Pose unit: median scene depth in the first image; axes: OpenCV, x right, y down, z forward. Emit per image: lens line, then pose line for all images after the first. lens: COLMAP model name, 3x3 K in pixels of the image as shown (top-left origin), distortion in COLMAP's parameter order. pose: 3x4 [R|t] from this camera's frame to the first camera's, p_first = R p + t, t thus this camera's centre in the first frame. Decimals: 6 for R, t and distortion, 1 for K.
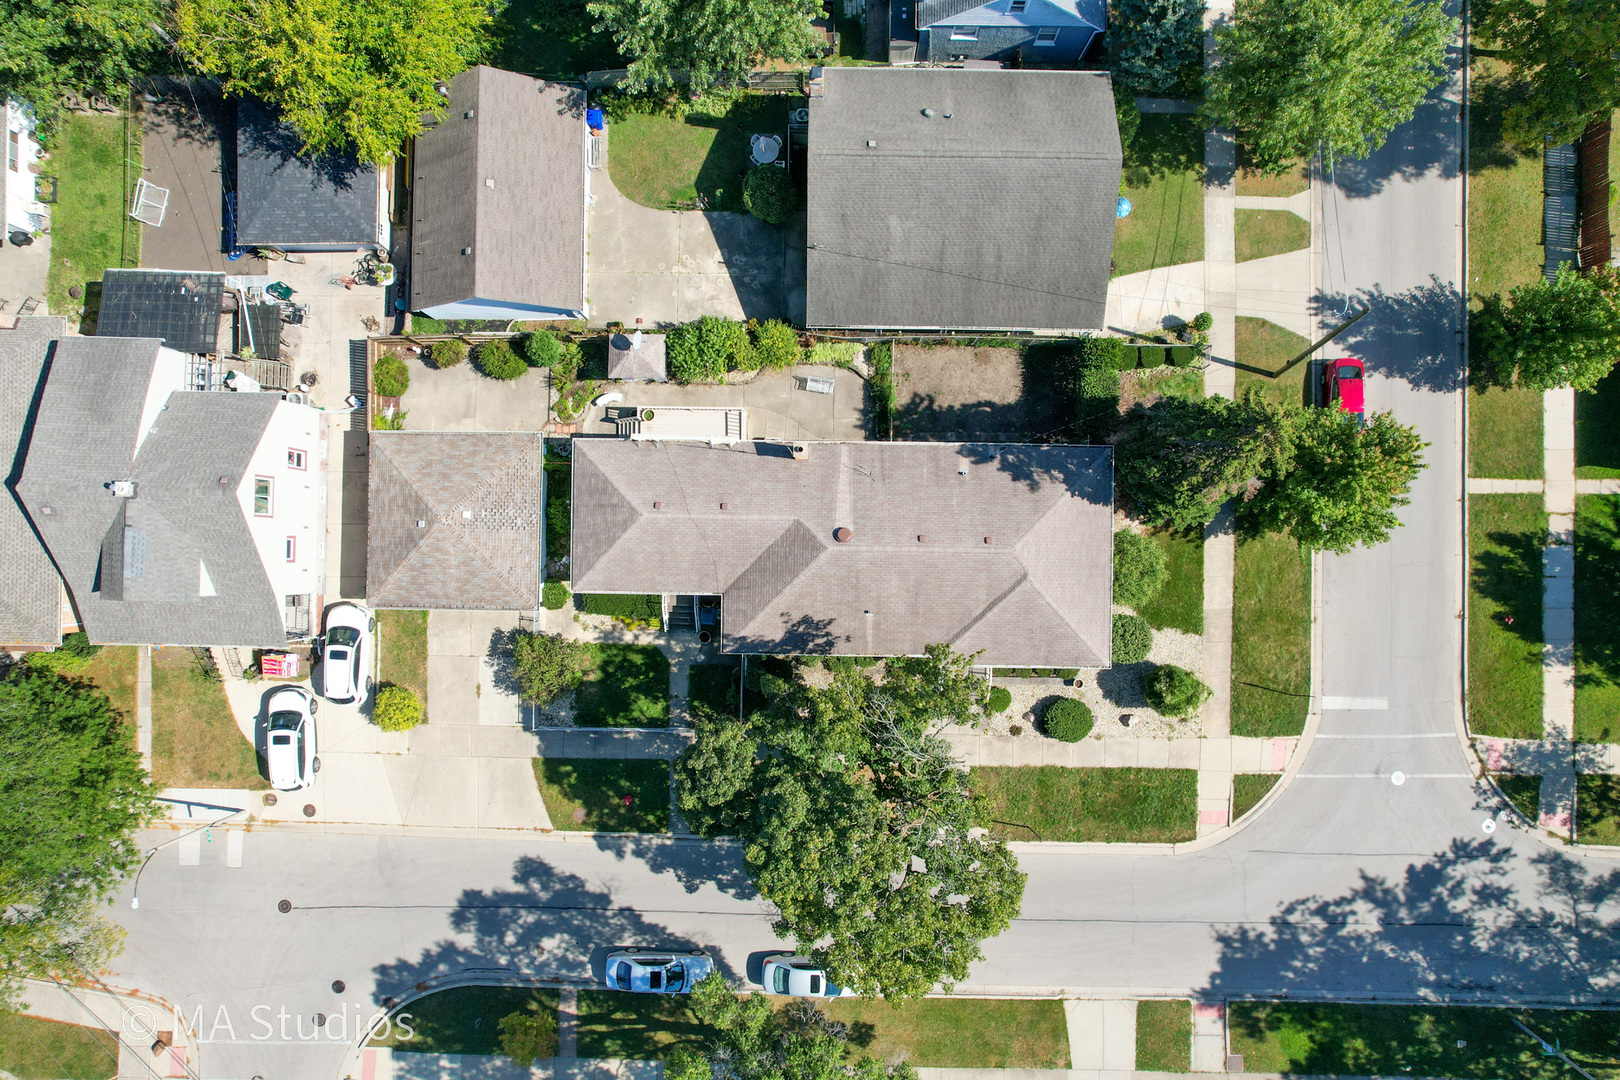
lens RADIAL K [[1056.6, 0, 810.0], [0, 1056.6, 540.0], [0, 0, 1]] dist [-0.026870, 0.003135]
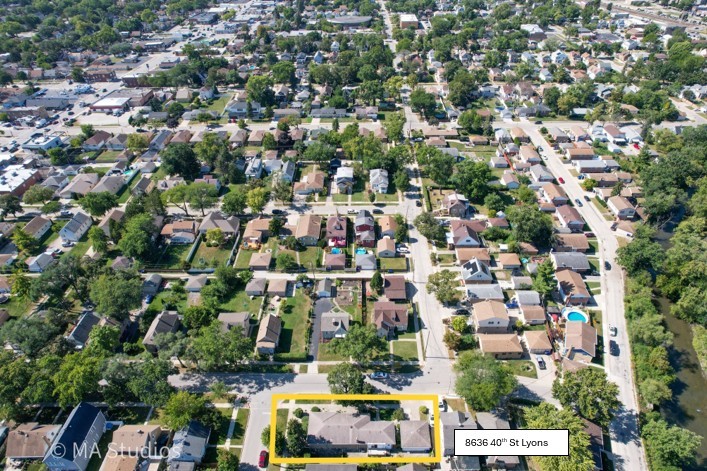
lens RADIAL K [[478.2, 0, 353.5], [0, 478.2, 235.5], [0, 0, 1]] dist [0.002773, 0.002085]
pose [[-0.999091, 0.030796, 0.029490, -0.098943], [0.006380, -0.575867, 0.817518, -1.537372], [0.042159, 0.816963, 0.575147, -1.450311]]
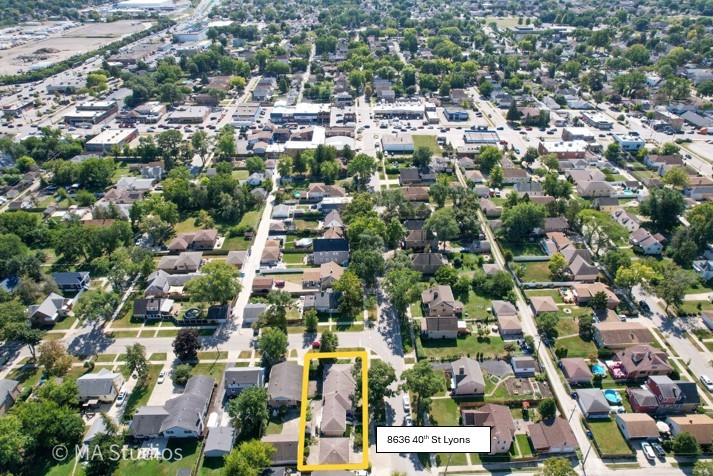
lens RADIAL K [[465.0, 0, 356.5], [0, 465.0, 238.0], [0, 0, 1]] dist [-0.026870, 0.003135]
pose [[-0.033322, -0.530059, 0.847306, -1.828032], [0.999417, -0.024033, 0.024269, 0.071016], [0.007499, 0.847620, 0.530551, -1.327073]]
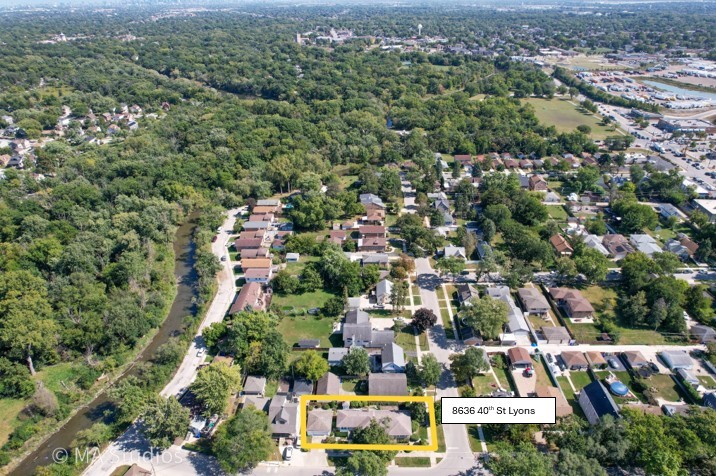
lens RADIAL K [[467.0, 0, 358.0], [0, 467.0, 238.0], [0, 0, 1]] dist [-0.026870, 0.003135]
pose [[0.999900, 0.002298, -0.013964, -0.036129], [-0.013412, 0.468752, -0.883228, 2.101893], [0.004516, 0.883327, 0.468735, -1.512049]]
